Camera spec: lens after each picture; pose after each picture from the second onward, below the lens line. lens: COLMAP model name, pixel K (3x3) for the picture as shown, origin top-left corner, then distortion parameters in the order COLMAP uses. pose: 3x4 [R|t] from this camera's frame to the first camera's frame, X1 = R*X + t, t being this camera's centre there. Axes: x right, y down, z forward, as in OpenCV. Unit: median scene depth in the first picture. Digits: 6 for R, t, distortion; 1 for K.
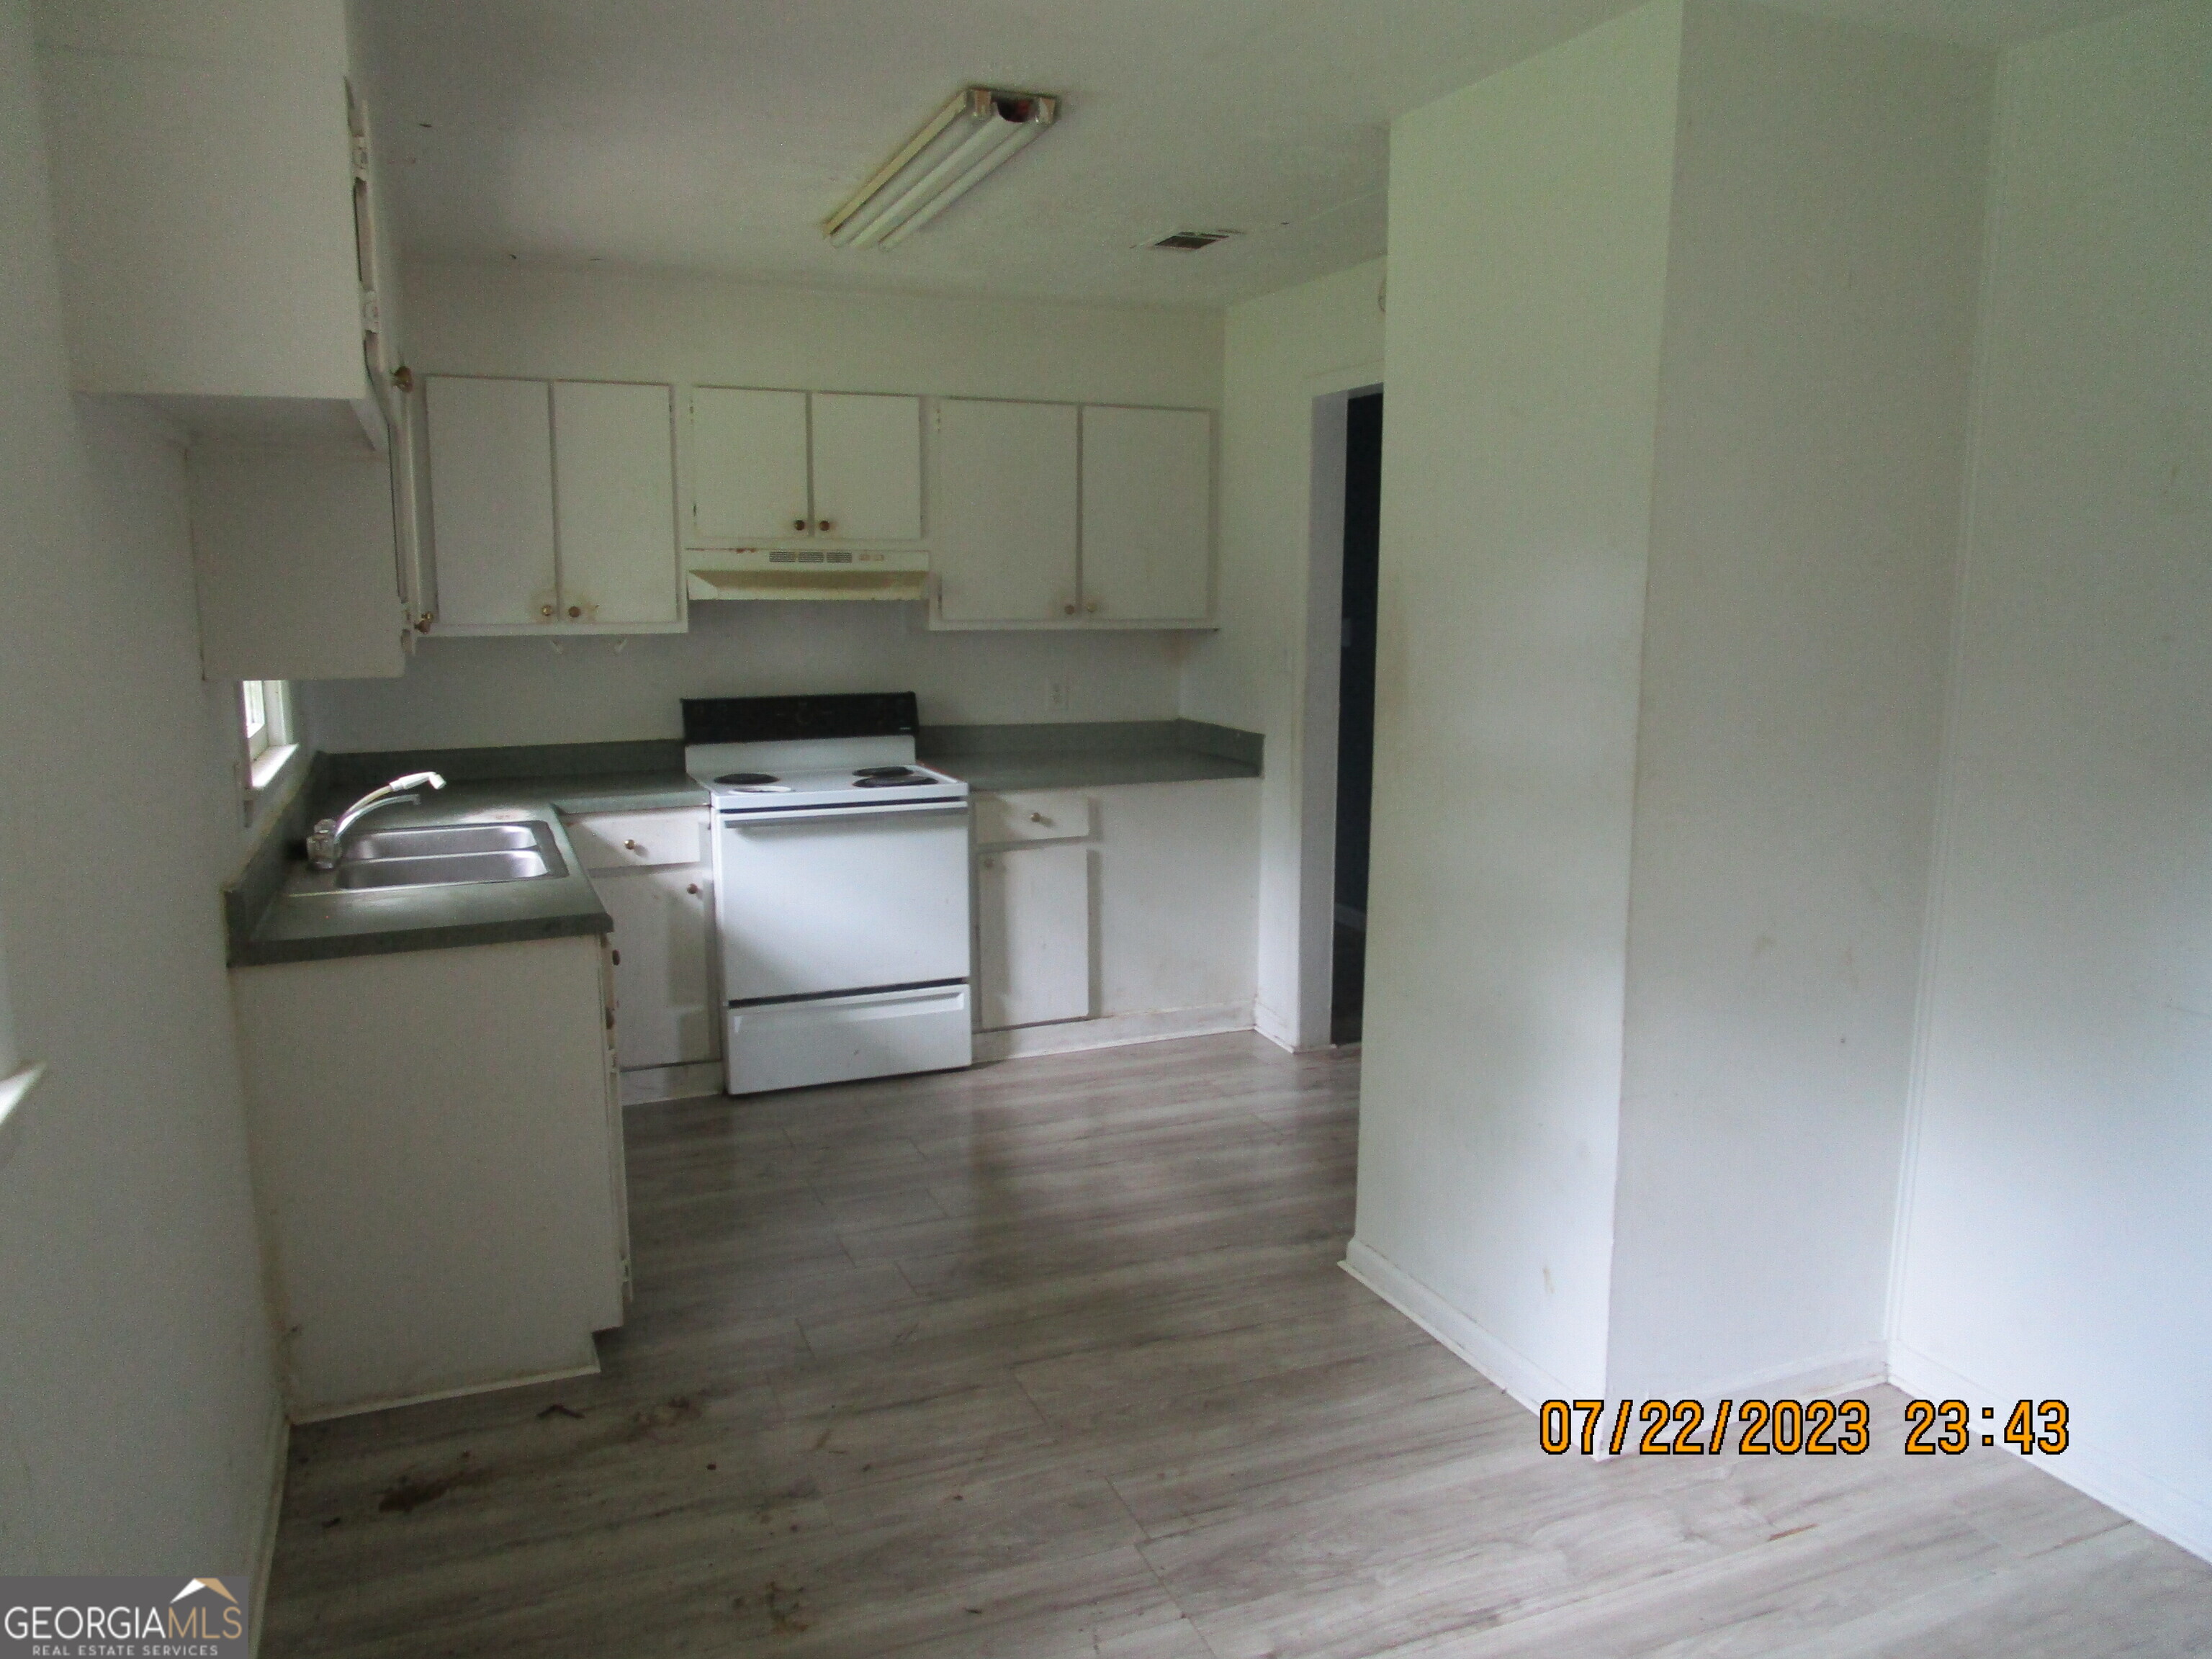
lens RADIAL K [[1563.4, 0, 1112.6], [0, 1563.4, 832.0], [0, 0, 1]] dist [-0.035642, 0.007624]
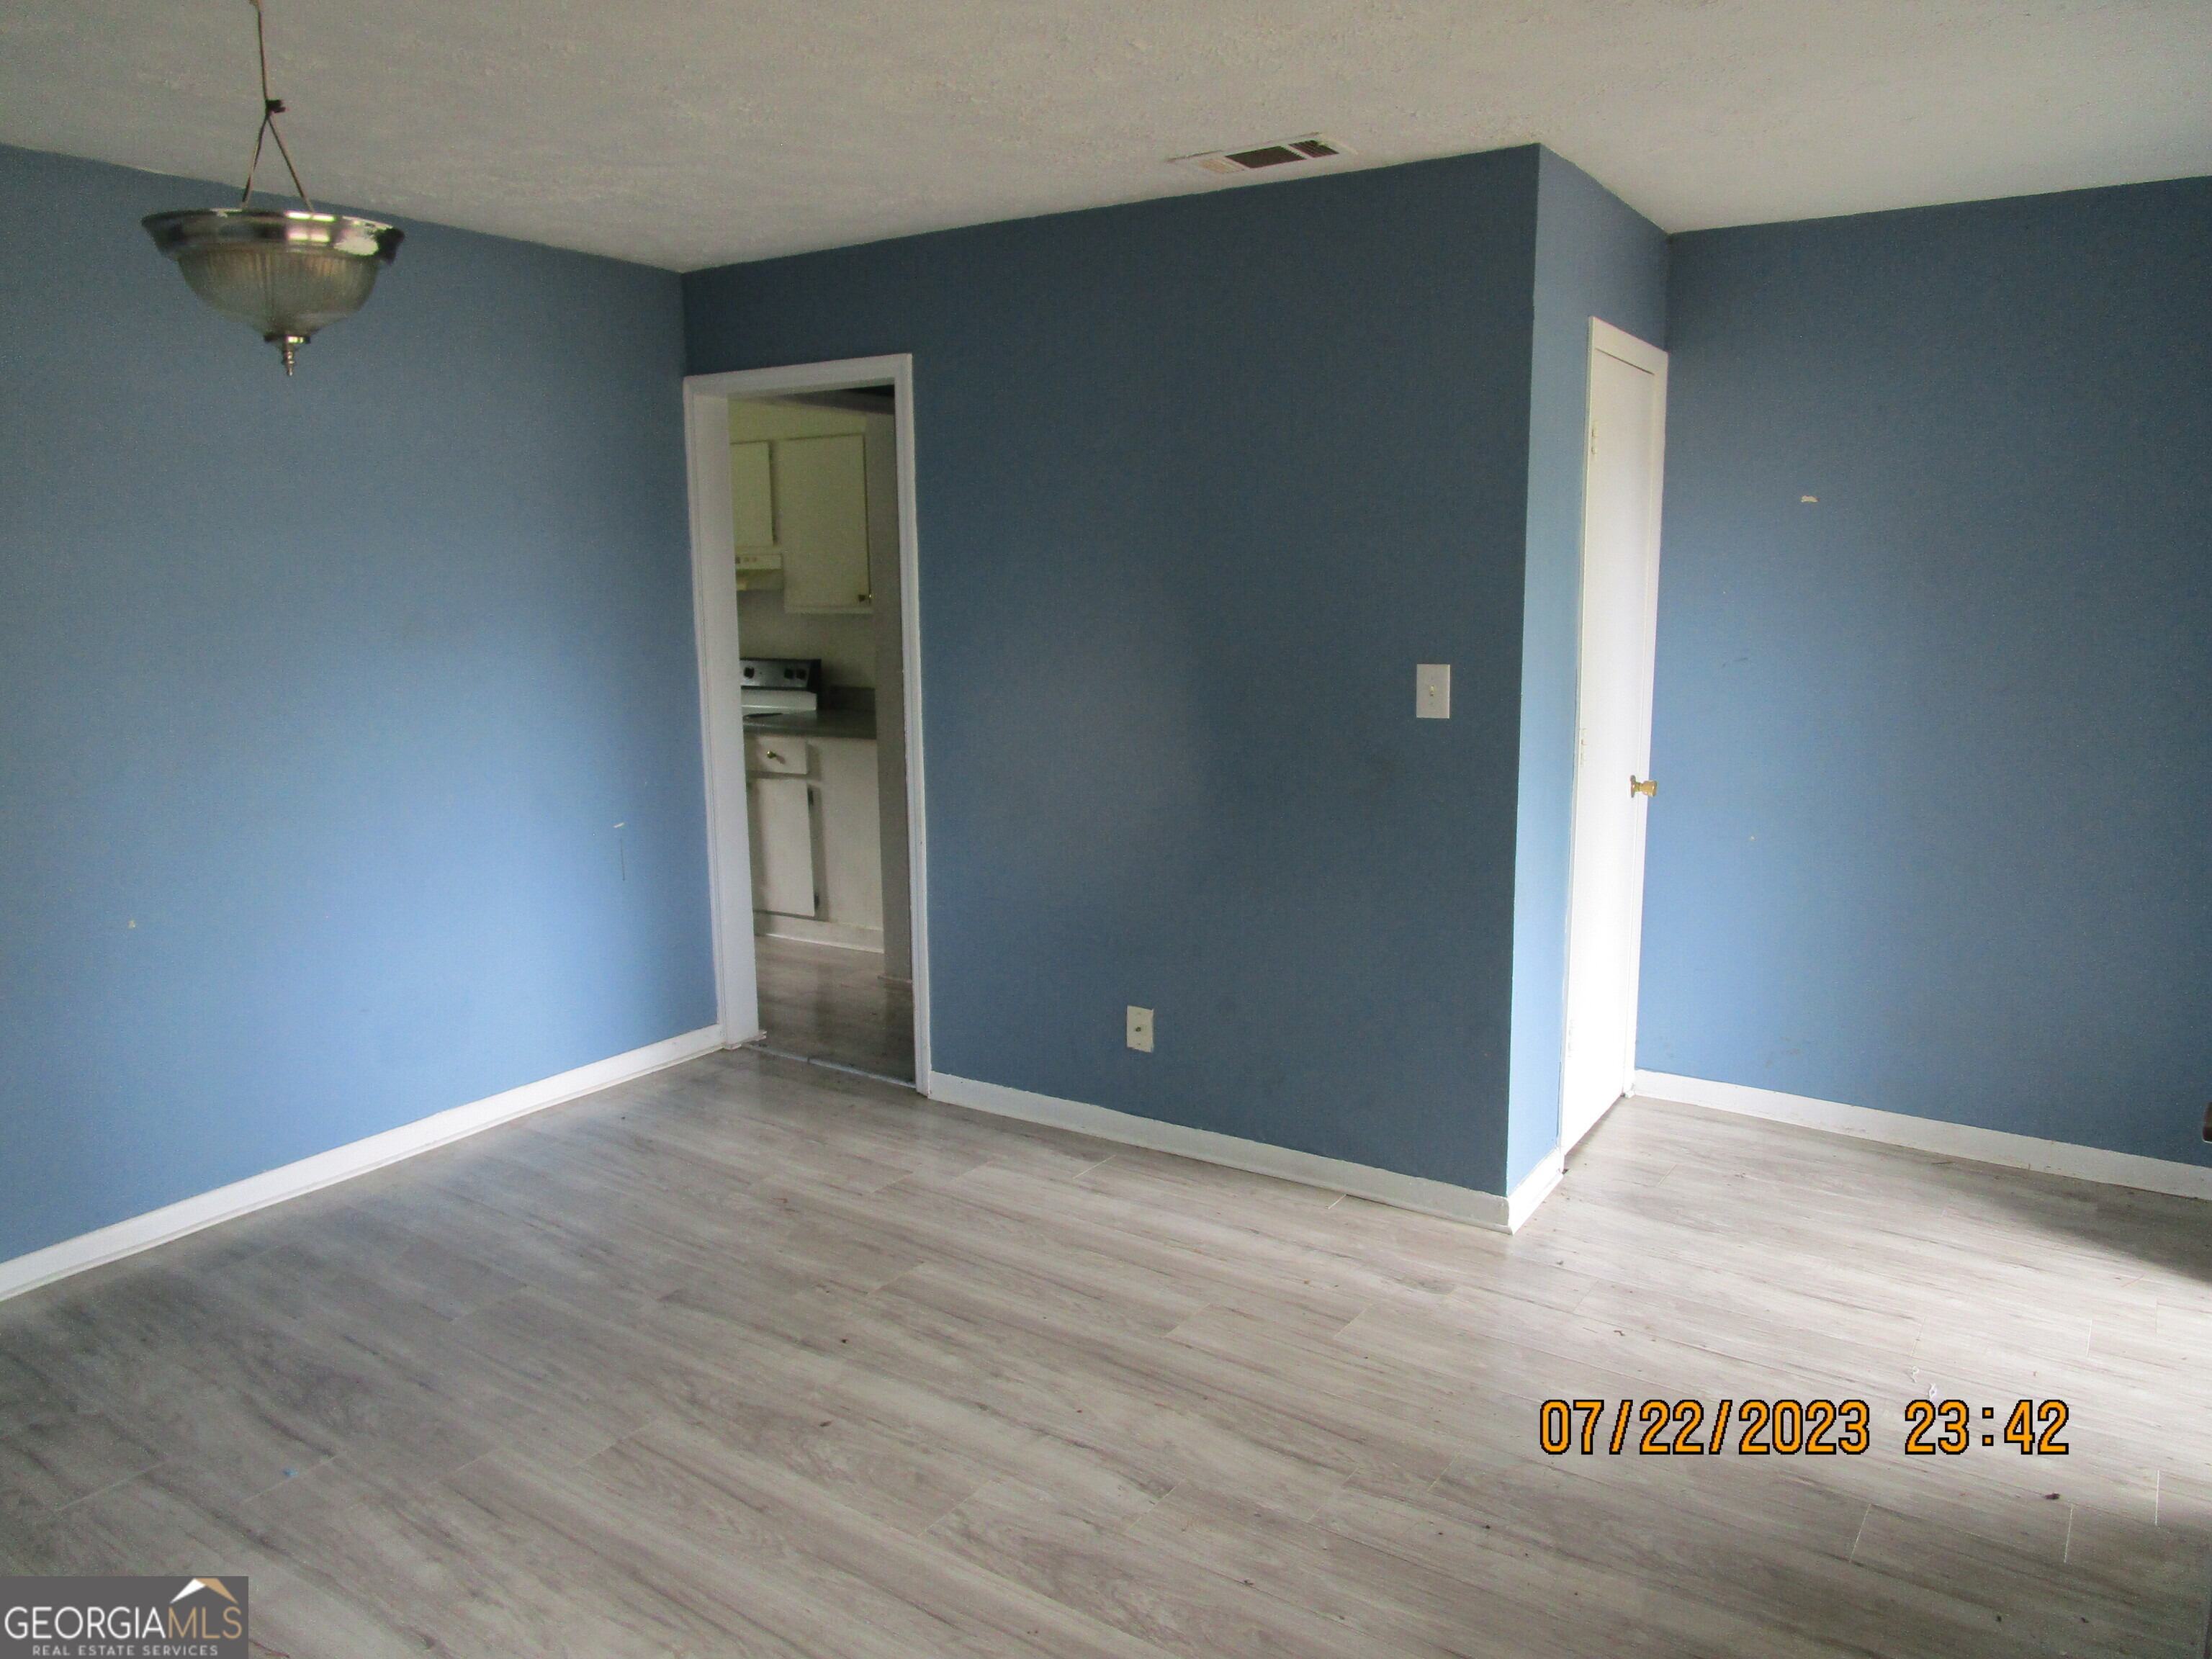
lens RADIAL K [[1563.4, 0, 1112.6], [0, 1563.4, 832.0], [0, 0, 1]] dist [-0.035642, 0.007624]
pose [[0.574731, 0.123321, -0.808997, 1.165371], [-0.125802, 0.990143, 0.061562, -0.060759], [0.808615, 0.066392, 0.584580, 0.458643]]
